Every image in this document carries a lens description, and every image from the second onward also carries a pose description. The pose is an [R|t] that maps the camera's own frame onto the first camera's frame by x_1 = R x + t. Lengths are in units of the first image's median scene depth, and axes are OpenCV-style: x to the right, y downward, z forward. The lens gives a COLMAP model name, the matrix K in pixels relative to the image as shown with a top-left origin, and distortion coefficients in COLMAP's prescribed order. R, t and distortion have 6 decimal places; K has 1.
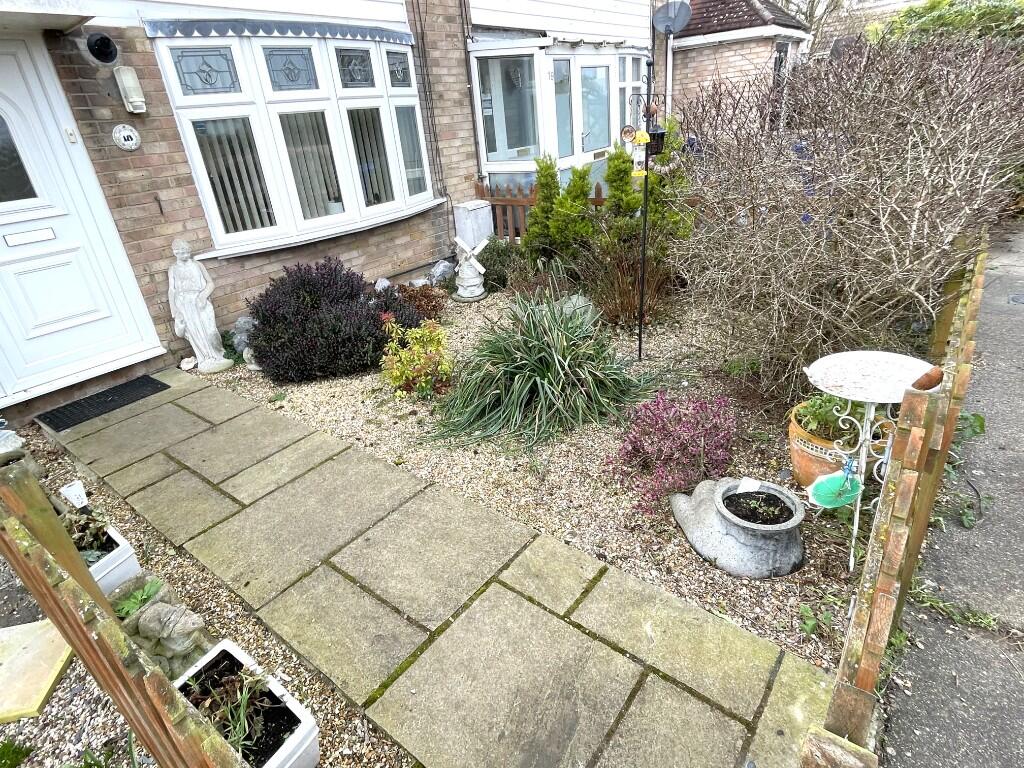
lens RADIAL K [[561.2, 0, 512.7], [0, 561.2, 380.8], [0, 0, 1]] dist [-0.004878, 0.000761]
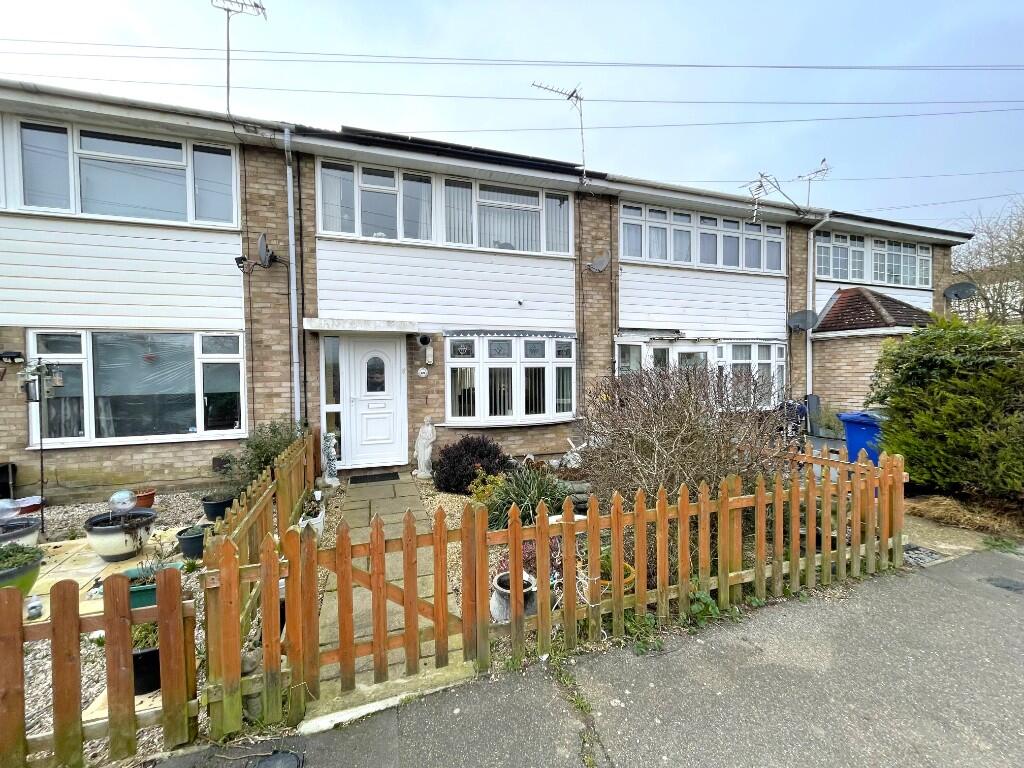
lens RADIAL K [[412.1, 0, 510.3], [0, 412.1, 380.7], [0, 0, 1]] dist [-0.001730, -0.000024]
pose [[0.832816, 0.093978, -0.545515, 0.491200], [-0.293925, 0.910157, -0.291928, 0.003529], [0.469069, 0.403463, 0.785615, -0.167236]]
